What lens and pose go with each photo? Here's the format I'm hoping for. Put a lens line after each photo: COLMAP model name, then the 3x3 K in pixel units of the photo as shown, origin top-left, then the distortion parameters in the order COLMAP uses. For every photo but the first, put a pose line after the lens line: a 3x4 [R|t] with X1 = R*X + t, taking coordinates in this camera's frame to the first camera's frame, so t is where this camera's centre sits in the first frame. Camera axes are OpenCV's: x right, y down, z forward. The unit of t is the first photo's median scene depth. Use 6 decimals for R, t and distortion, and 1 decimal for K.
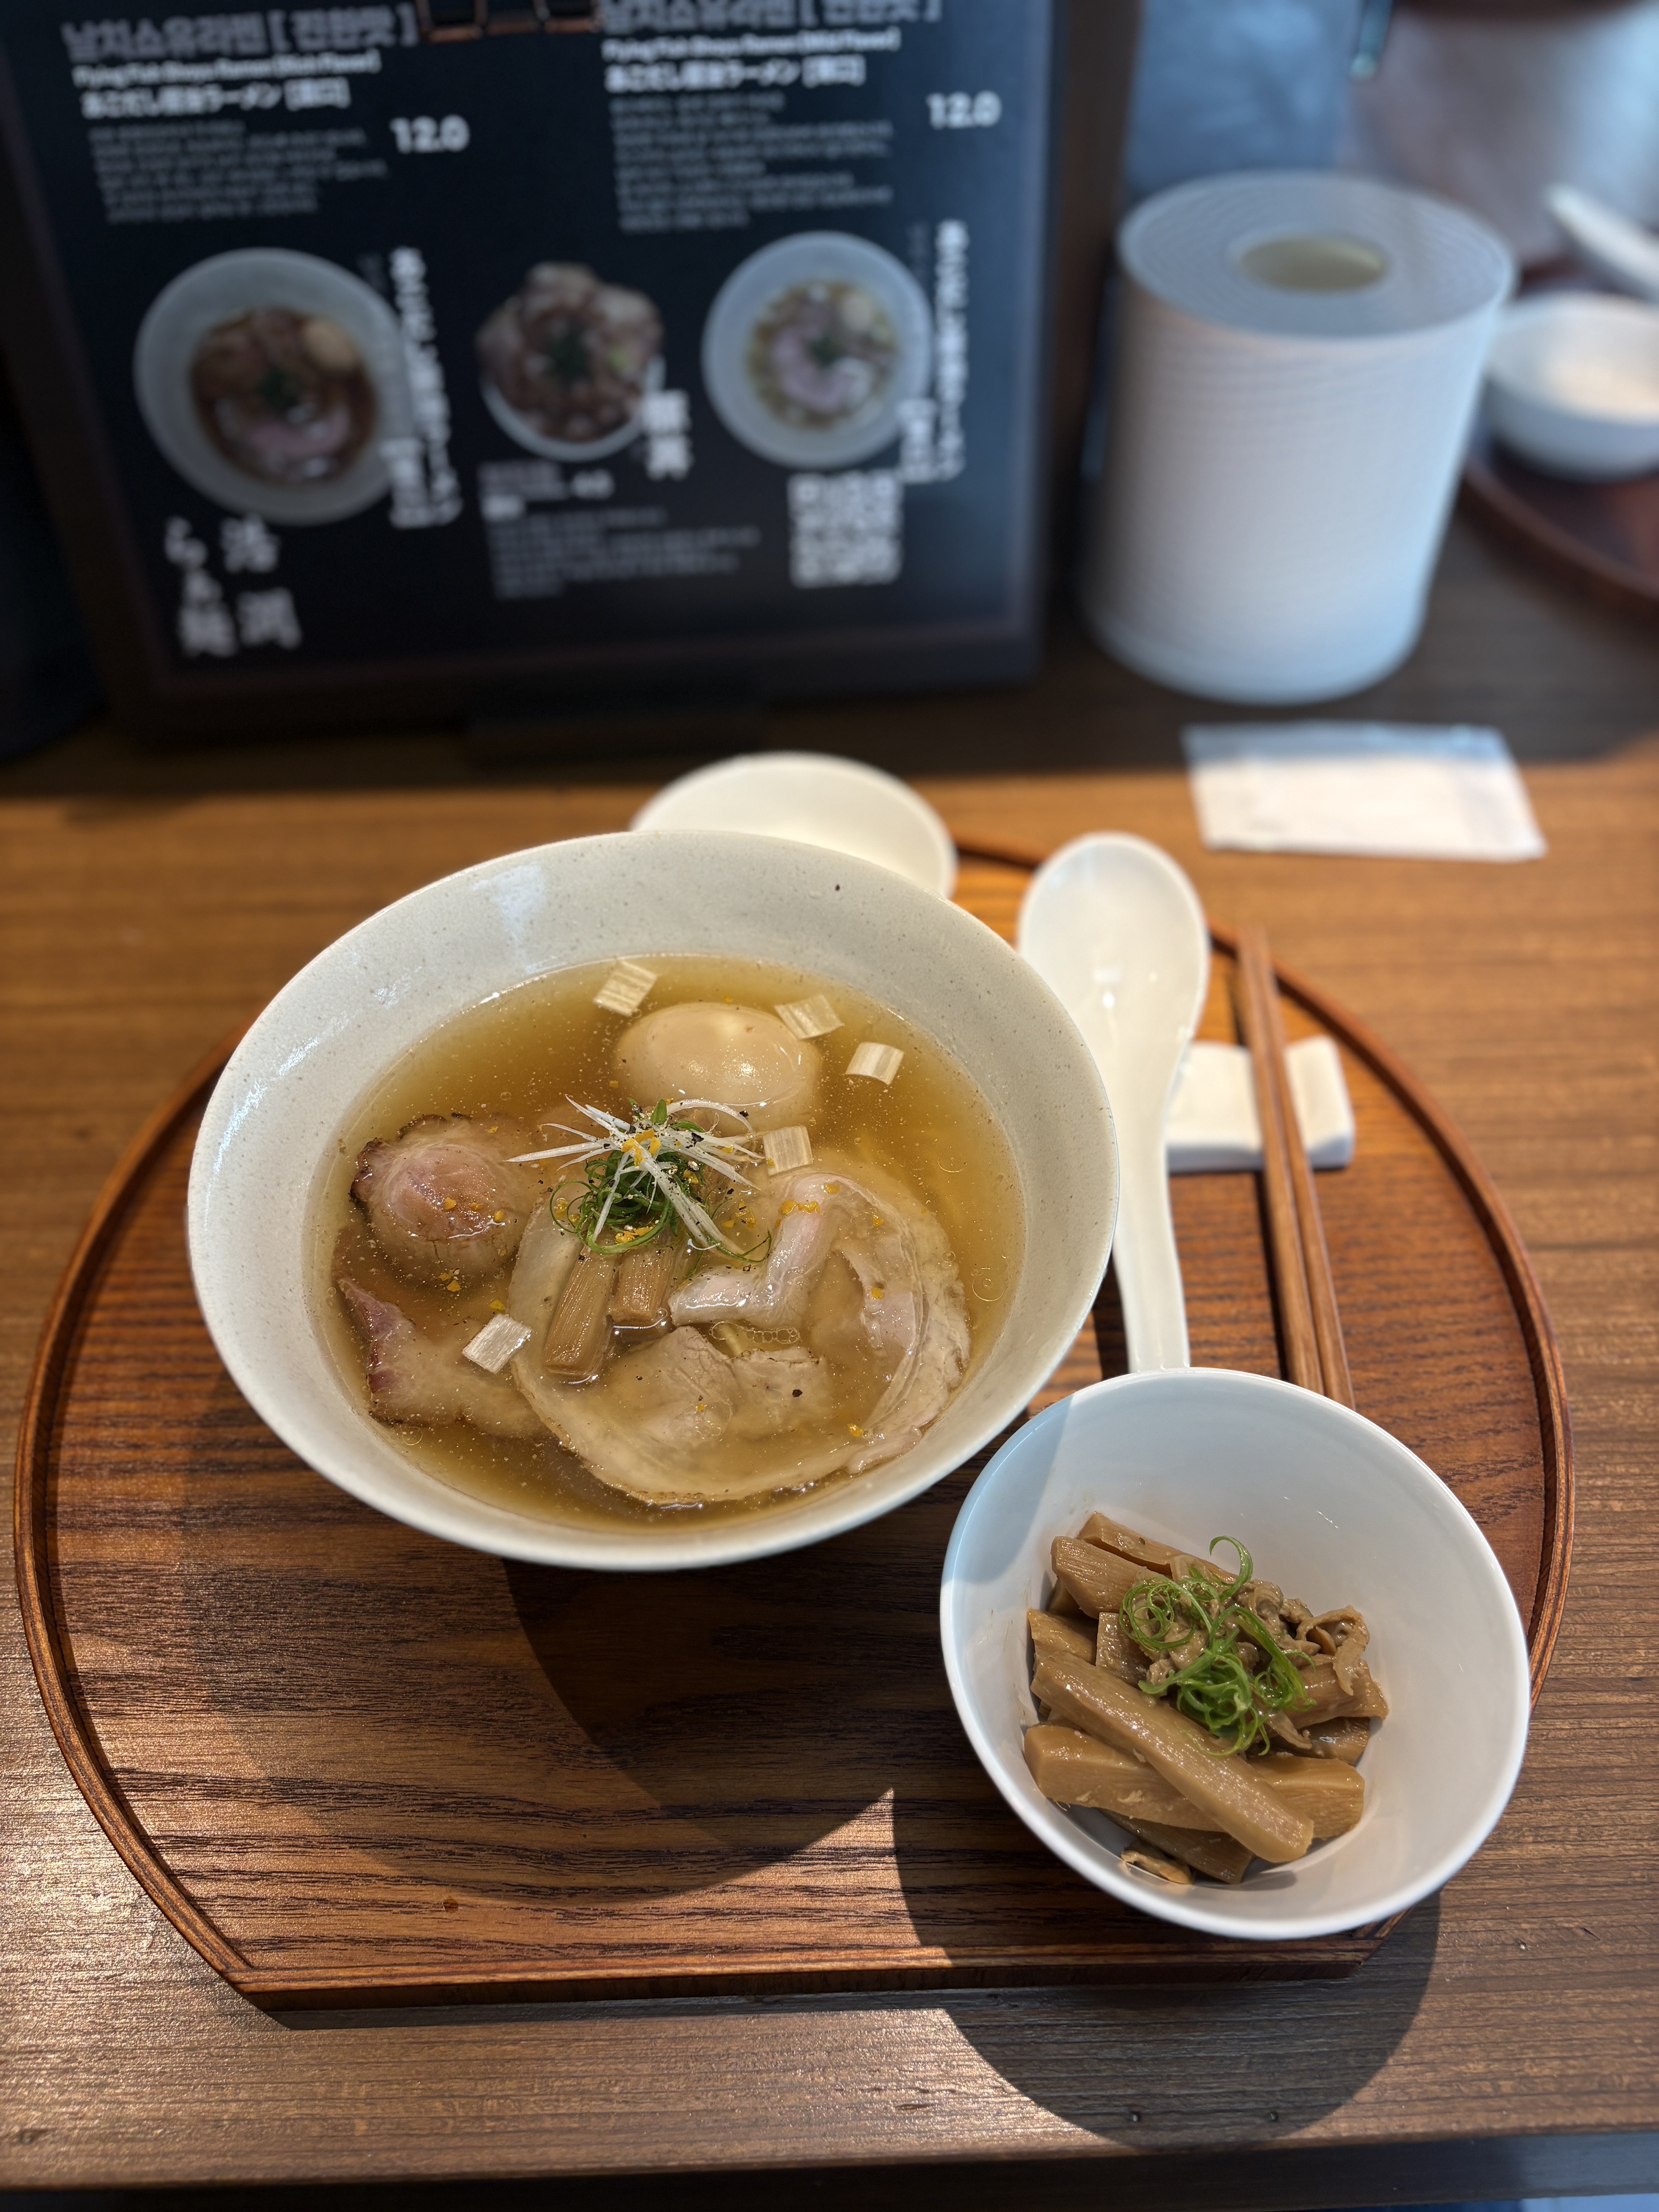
lens RADIAL K [[1707.4, 0, 832.7], [0, 1707.4, 1092.6], [0, 0, 1]] dist [0.031599, -0.018642]
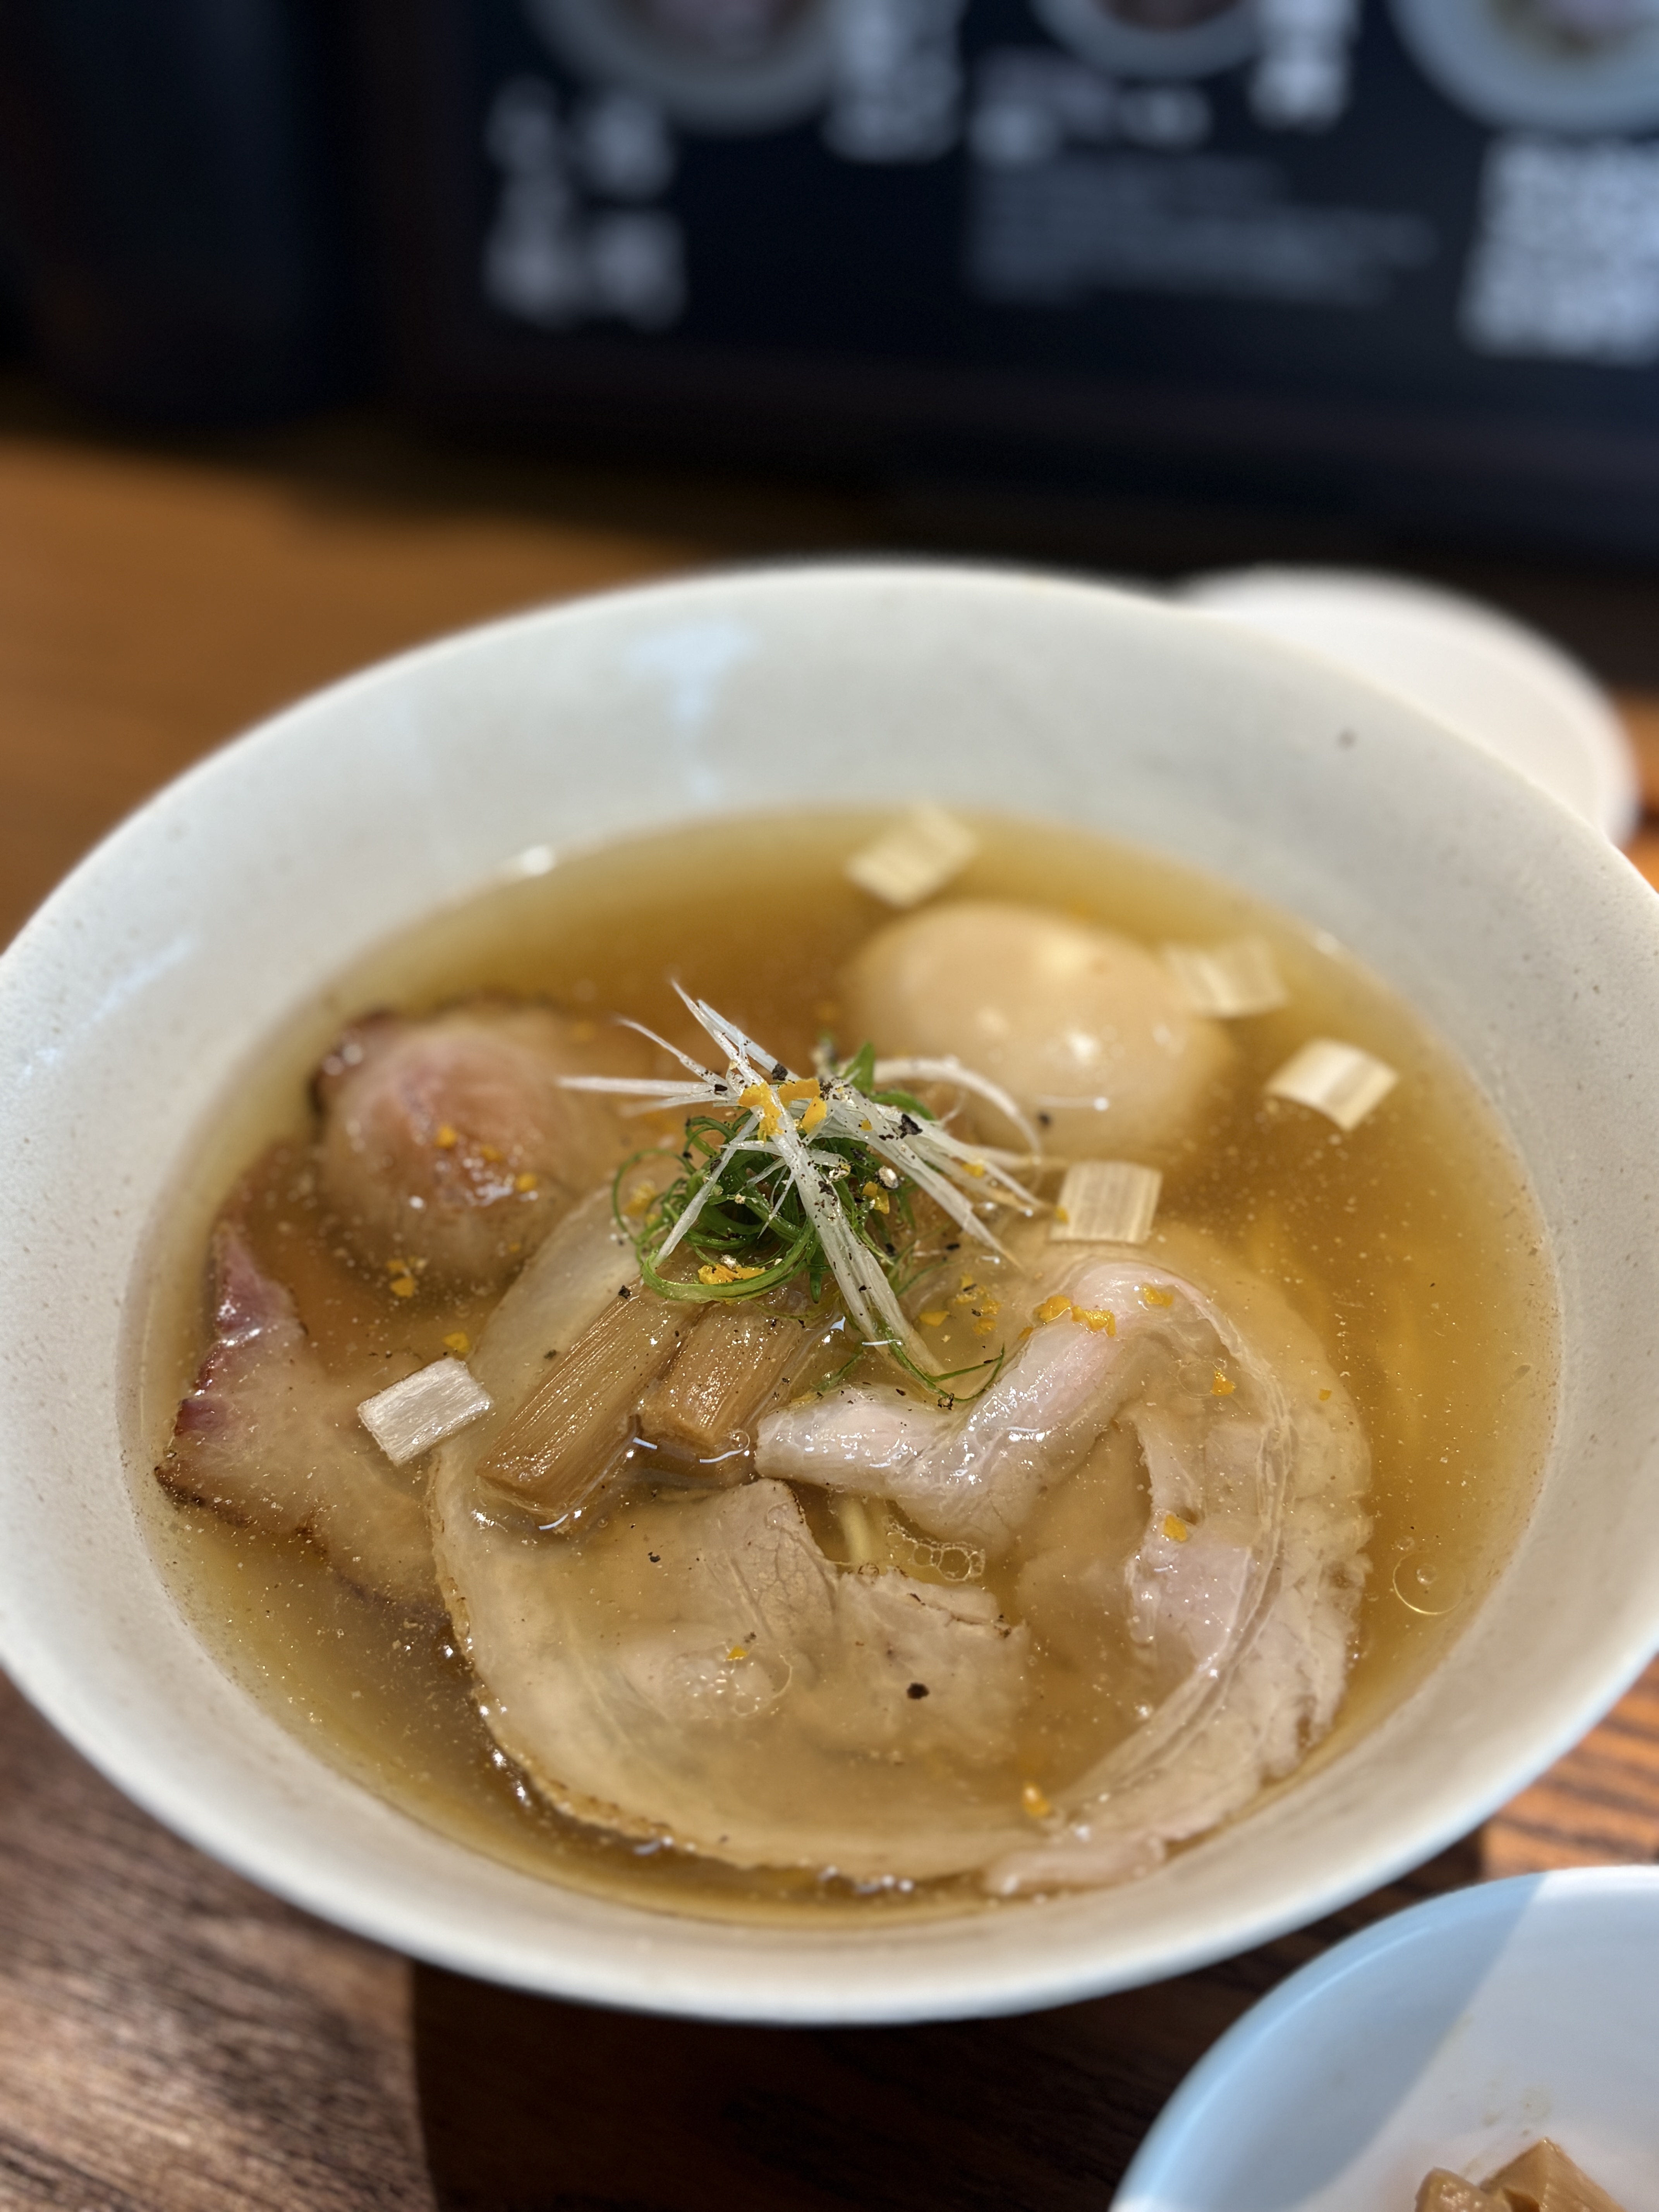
lens RADIAL K [[2194.0, 0, 821.4], [0, 2194.0, 1120.6], [0, 0, 1]] dist [-0.020042, 0.000000]
pose [[0.925647, 0.231125, -0.299597, 0.083479], [-0.244530, 0.969613, -0.007498, 0.034374], [0.288760, 0.080201, 0.954036, 0.361363]]
